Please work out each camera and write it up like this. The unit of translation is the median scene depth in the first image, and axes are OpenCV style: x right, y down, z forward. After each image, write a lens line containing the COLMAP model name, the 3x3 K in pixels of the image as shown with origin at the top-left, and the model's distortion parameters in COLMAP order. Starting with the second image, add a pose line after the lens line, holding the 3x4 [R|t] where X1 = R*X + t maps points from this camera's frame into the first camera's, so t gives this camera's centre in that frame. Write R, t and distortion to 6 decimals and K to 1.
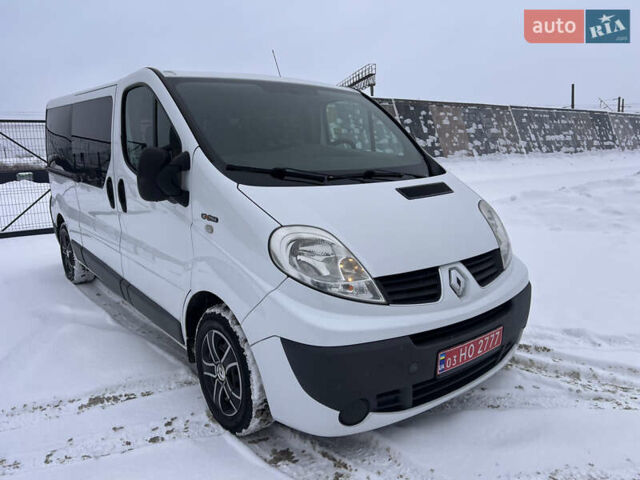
lens RADIAL K [[481.5, 0, 320.0], [0, 481.5, 240.0], [0, 0, 1]] dist [0.067041, -0.061502]
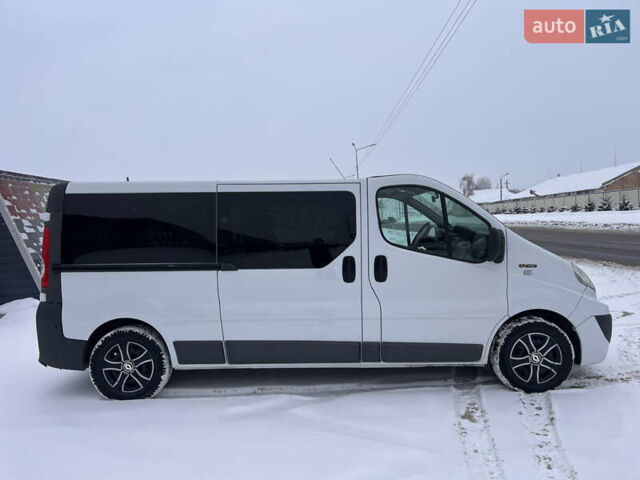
lens RADIAL K [[481.5, 0, 320.0], [0, 481.5, 240.0], [0, 0, 1]] dist [0.067041, -0.061502]
pose [[0.612276, -0.037981, 0.789731, -1.922767], [0.175345, 0.980495, -0.088789, -0.105579], [-0.770955, 0.192839, 0.606994, 0.459869]]
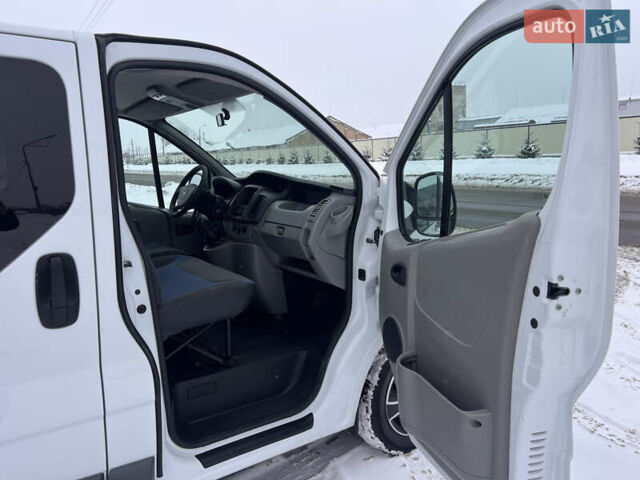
lens RADIAL K [[471.3, 0, 319.3], [0, 471.3, 231.2], [0, 0, 1]] dist [-0.003645, -0.002050]
pose [[0.038141, -0.126319, 0.991256, -1.110912], [0.204470, 0.971976, 0.115994, -0.203363], [-0.978130, 0.198258, 0.062900, 1.040471]]
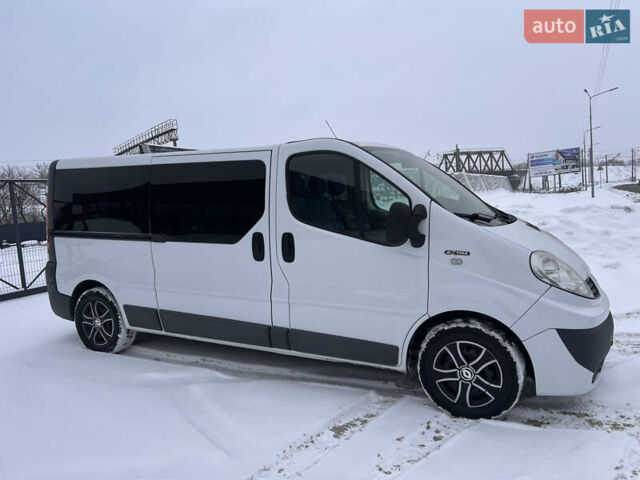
lens RADIAL K [[482.8, 0, 321.9], [0, 482.8, 235.6], [0, 0, 1]] dist [0.066786, -0.057730]
pose [[0.900643, -0.060333, 0.430352, -1.047810], [0.109243, 0.989947, -0.089838, -0.013242], [-0.420605, 0.127925, 0.898179, -0.037387]]
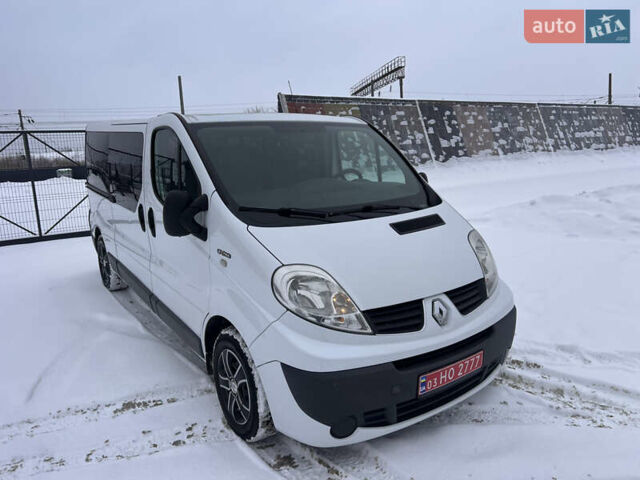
lens RADIAL K [[482.8, 0, 321.9], [0, 482.8, 235.6], [0, 0, 1]] dist [0.066786, -0.057730]
pose [[0.998333, 0.003910, -0.057586, 0.067511], [-0.003319, 0.999941, 0.010362, -0.094122], [0.057623, -0.010153, 0.998287, -0.132821]]
